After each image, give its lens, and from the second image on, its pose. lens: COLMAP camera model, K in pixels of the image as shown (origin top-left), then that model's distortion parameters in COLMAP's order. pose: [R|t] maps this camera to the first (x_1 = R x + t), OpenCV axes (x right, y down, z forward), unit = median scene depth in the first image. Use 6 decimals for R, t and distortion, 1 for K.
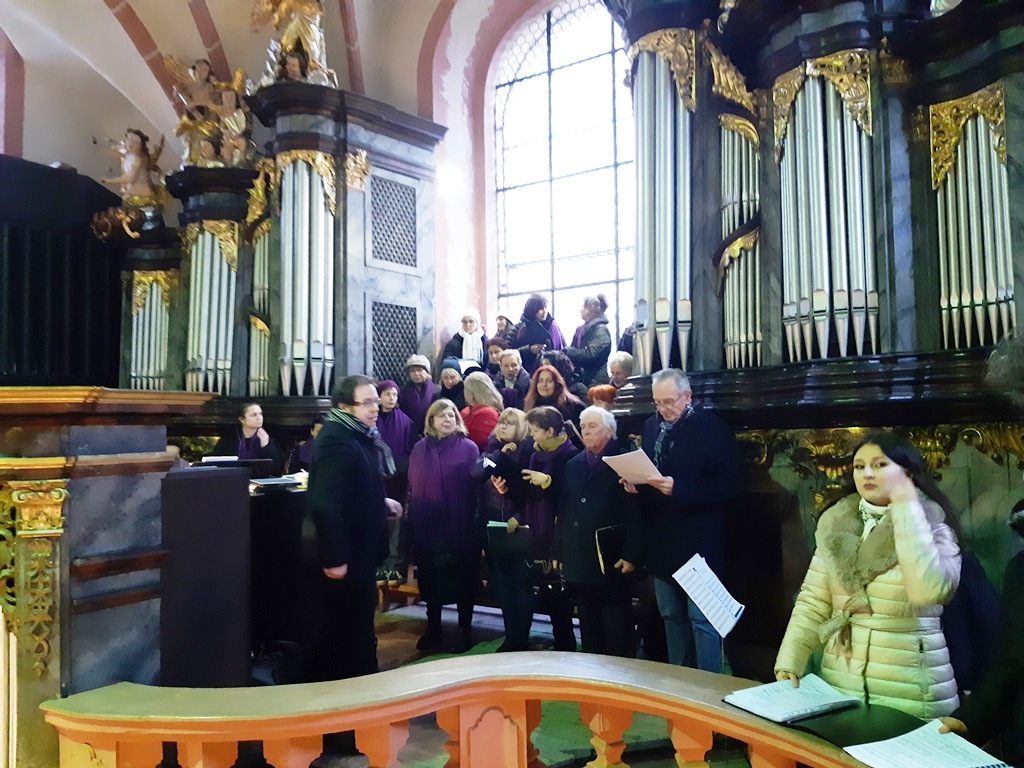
lens RADIAL K [[787.2, 0, 516.1], [0, 787.2, 391.3], [0, 0, 1]] dist [0.038488, -0.083000]
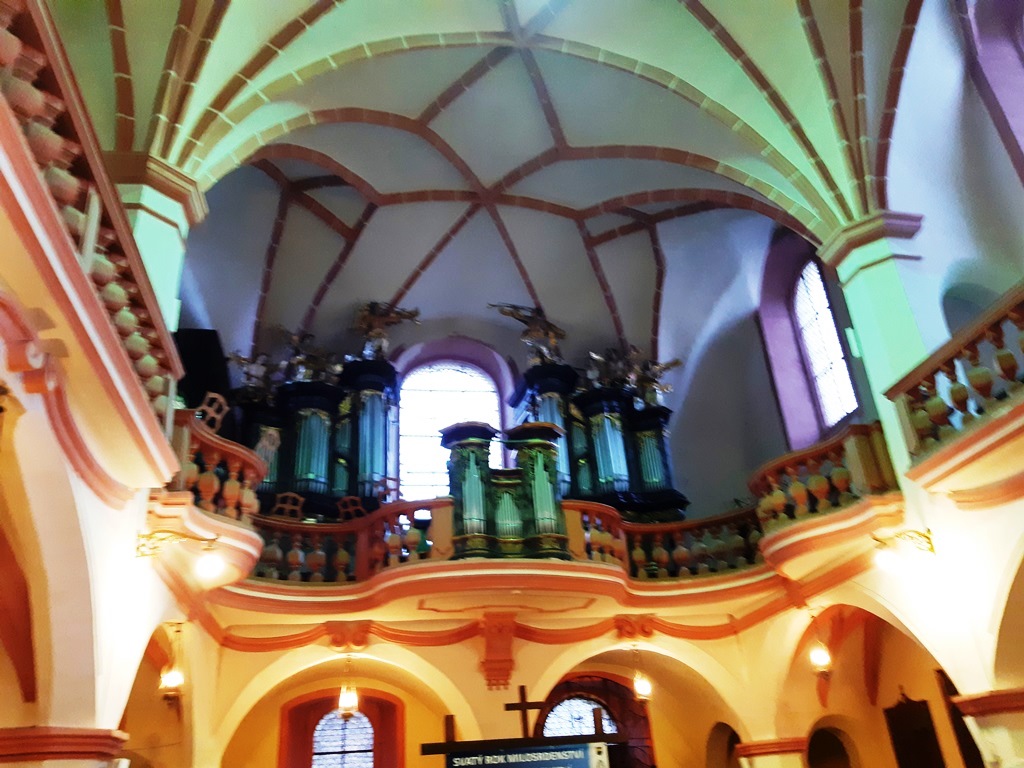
lens RADIAL K [[787.2, 0, 493.6], [0, 787.2, 384.0], [0, 0, 1]] dist [0.038488, -0.083000]
pose [[0.736647, 0.294606, 0.608735, -2.011121], [0.011440, 0.894569, -0.446783, 0.956493], [-0.676180, 0.336085, 0.655612, -0.939847]]
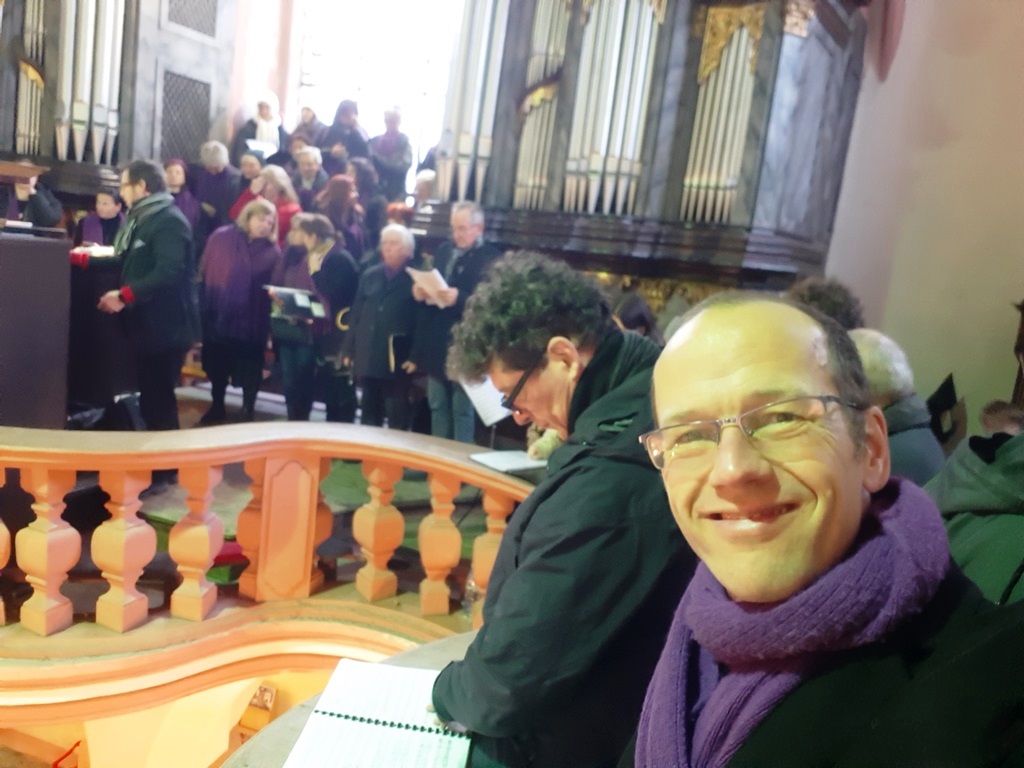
lens RADIAL K [[815.0, 0, 516.7], [0, 815.0, 399.7], [0, 0, 1]] dist [0.028386, -0.037062]
pose [[0.955365, 0.081350, 0.284006, -0.042461], [-0.148435, 0.963364, 0.223375, -0.024527], [-0.255430, -0.255562, 0.932440, -0.181106]]
